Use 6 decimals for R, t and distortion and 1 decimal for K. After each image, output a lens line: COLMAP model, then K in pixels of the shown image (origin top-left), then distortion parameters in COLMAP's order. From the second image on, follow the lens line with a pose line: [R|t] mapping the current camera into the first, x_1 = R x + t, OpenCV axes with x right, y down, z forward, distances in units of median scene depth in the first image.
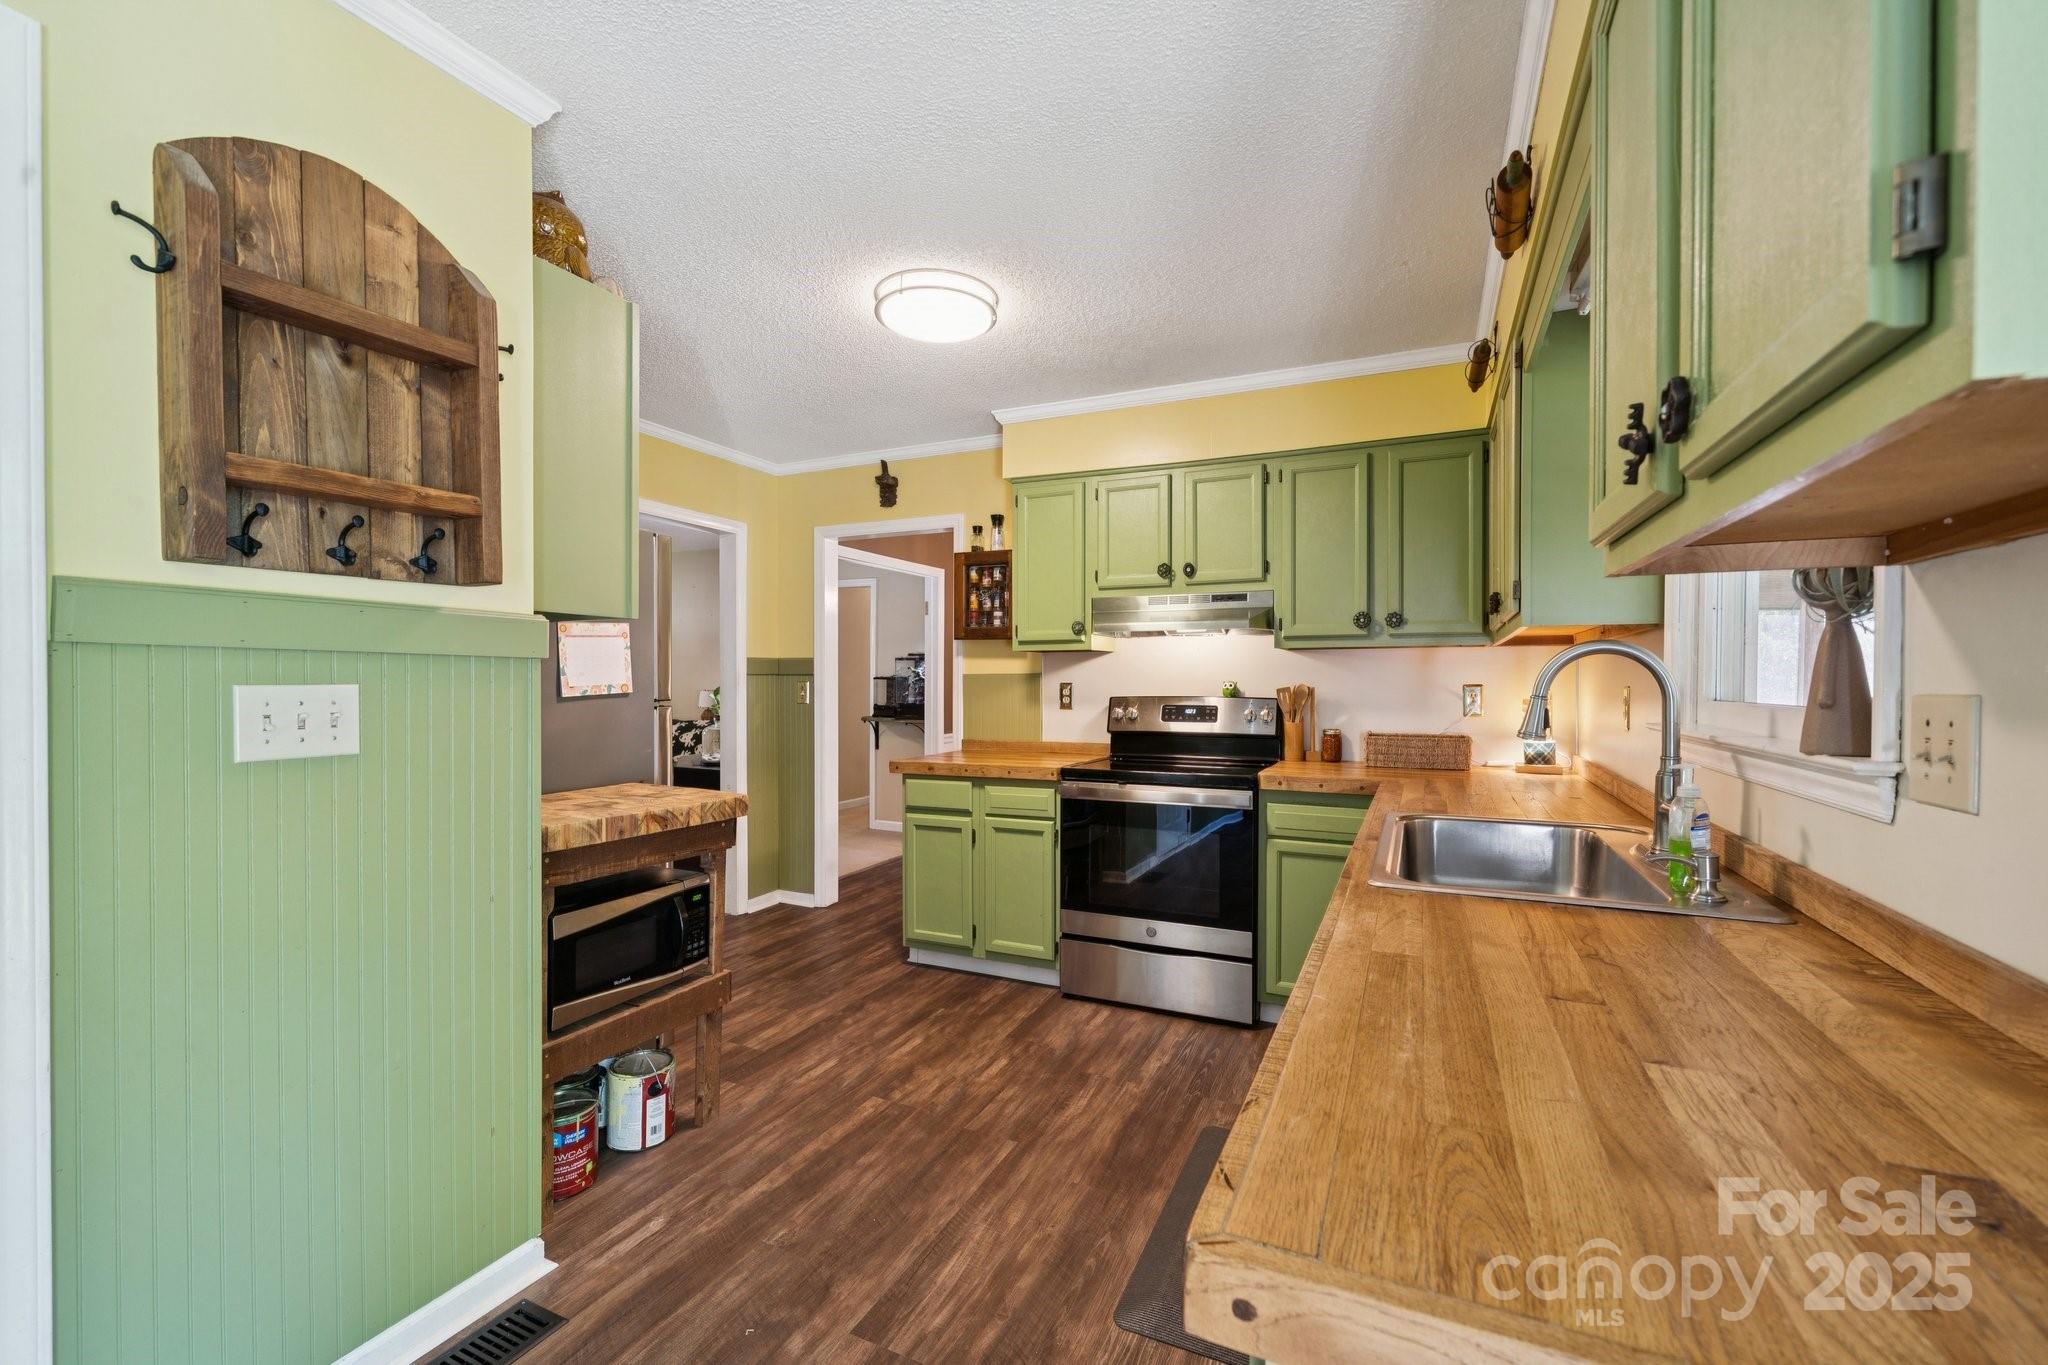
lens RADIAL K [[847.2, 0, 1030.8], [0, 847.2, 688.3], [0, 0, 1]] dist [0.000557, 0.000371]
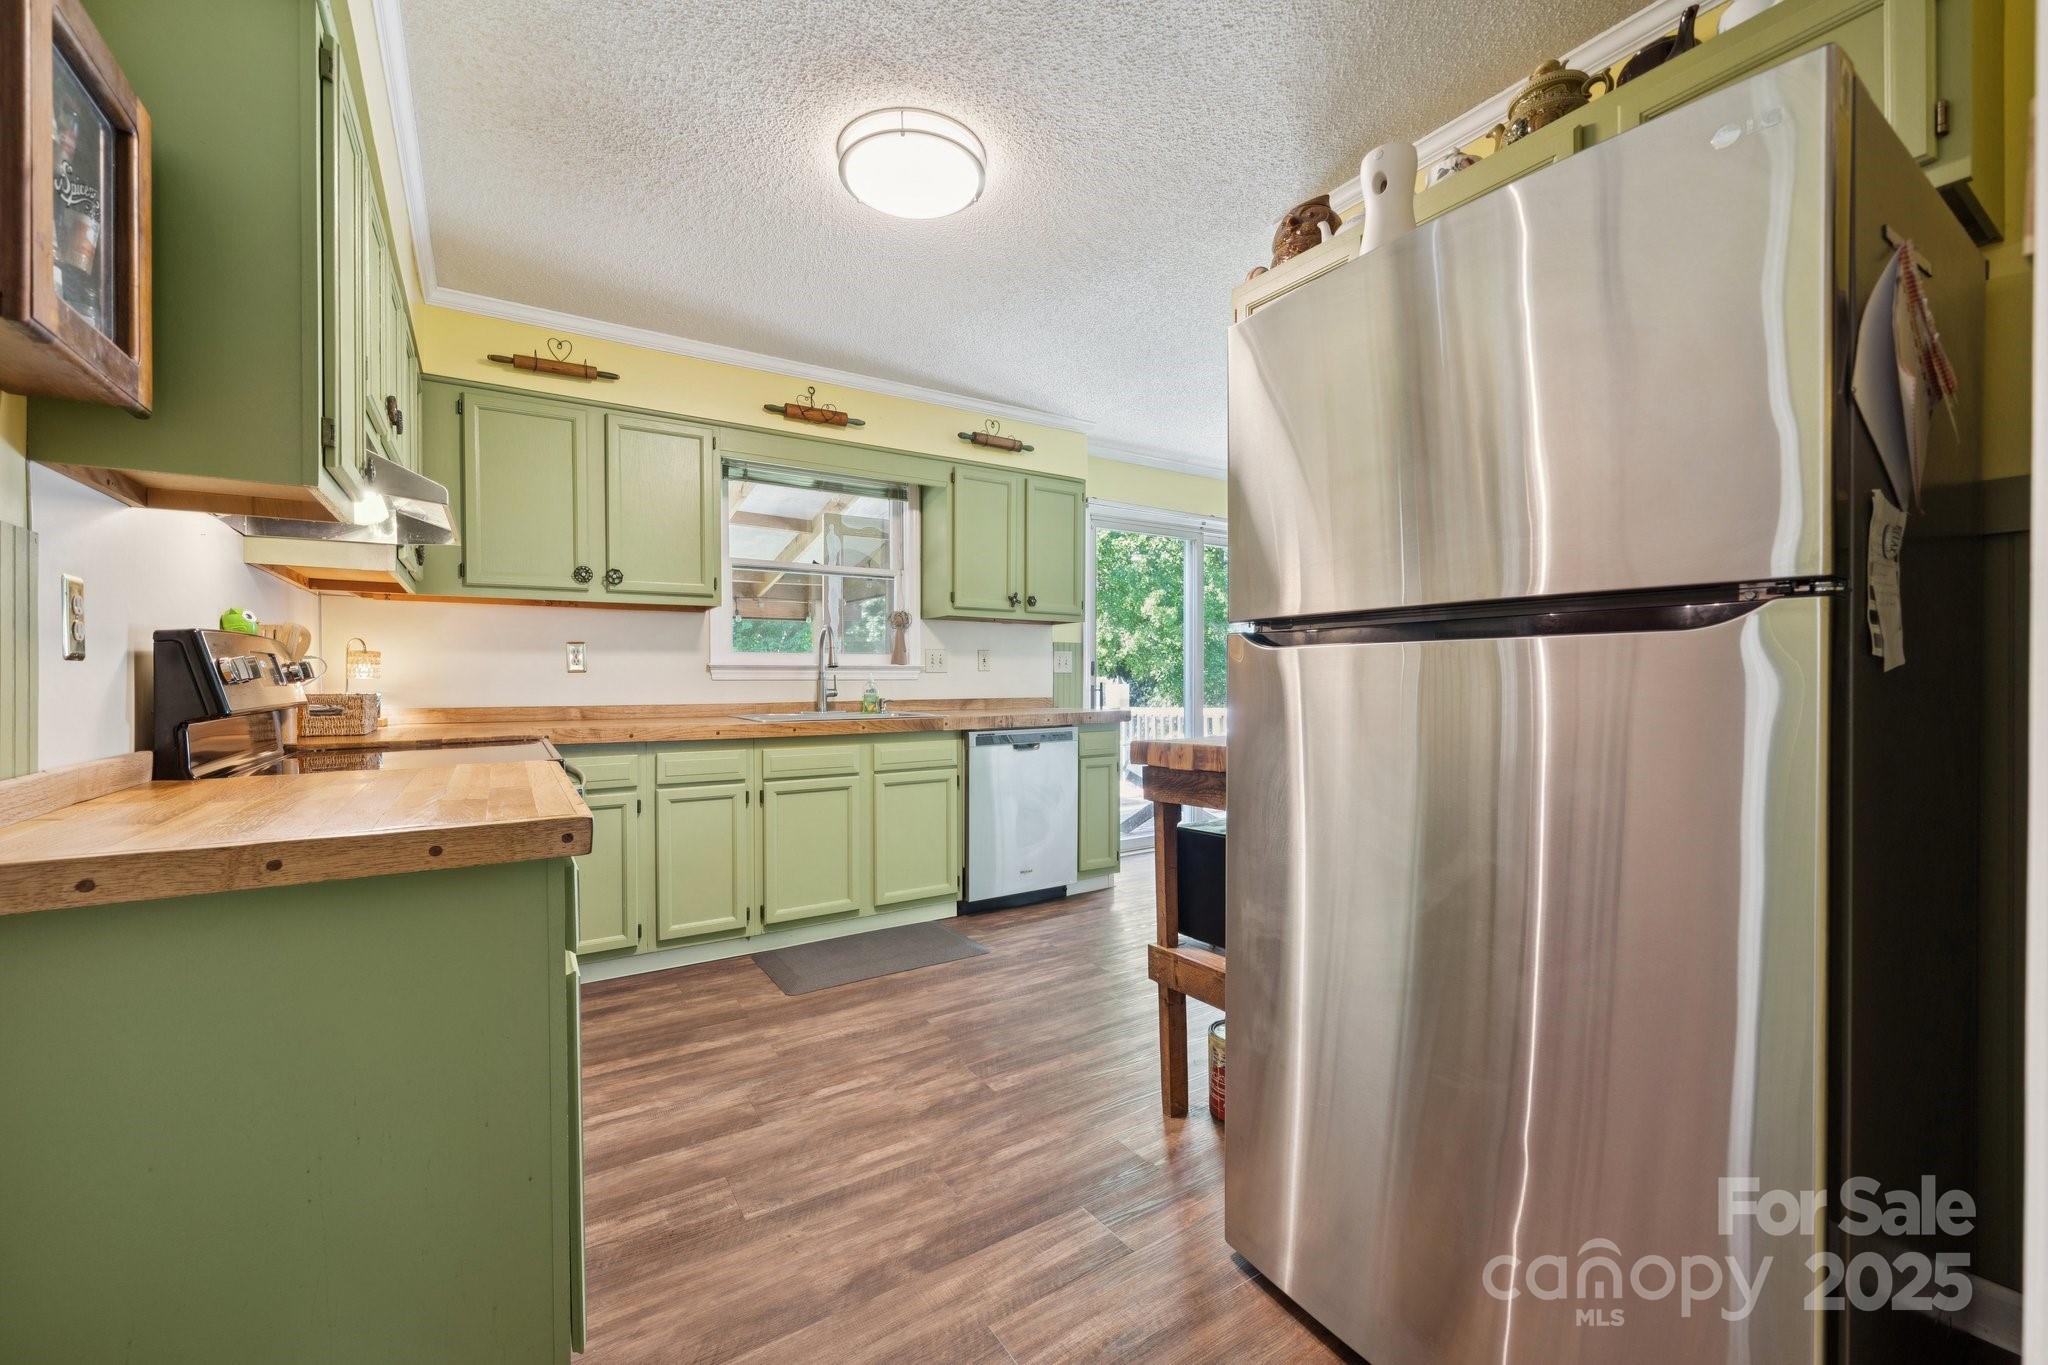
lens RADIAL K [[813.6, 0, 1025.1], [0, 813.6, 687.1], [0, 0, 1]] dist [-0.000378, -0.000384]
pose [[-0.842381, -0.001980, 0.538878, -0.651140], [0.009271, 0.999792, 0.018165, 0.050454], [-0.538802, 0.020298, -0.842188, 1.651800]]
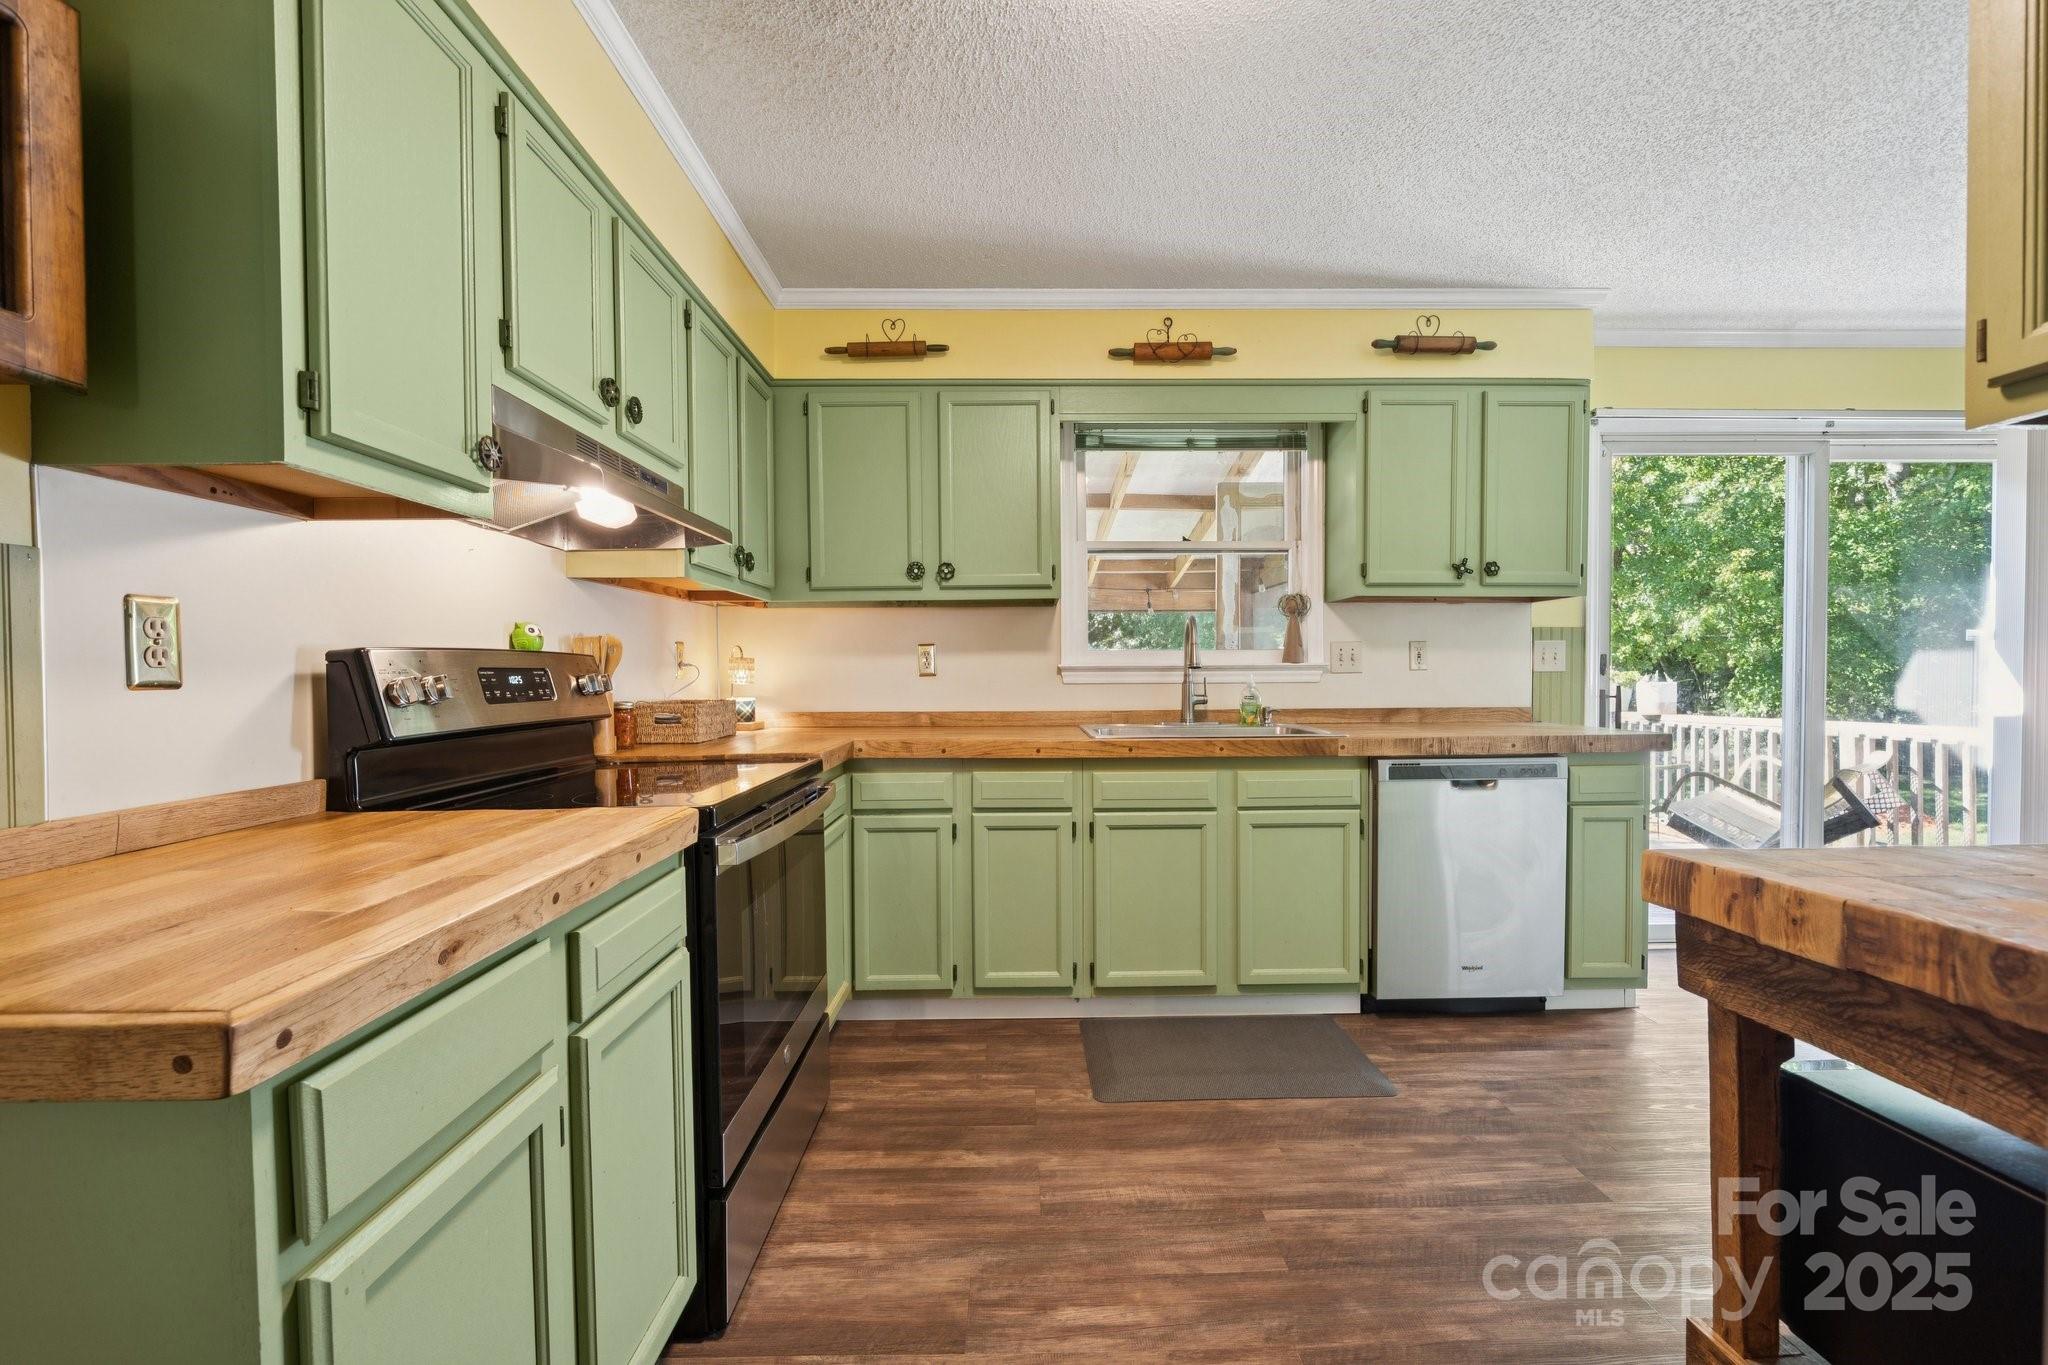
lens RADIAL K [[804.3, 0, 1034.8], [0, 804.3, 687.4], [0, 0, 1]] dist [-0.000595, -0.000203]
pose [[-0.434601, -0.014382, 0.900508, -0.511048], [0.016065, 0.999590, 0.023718, 0.034838], [-0.900480, 0.024774, -0.434191, 1.322048]]
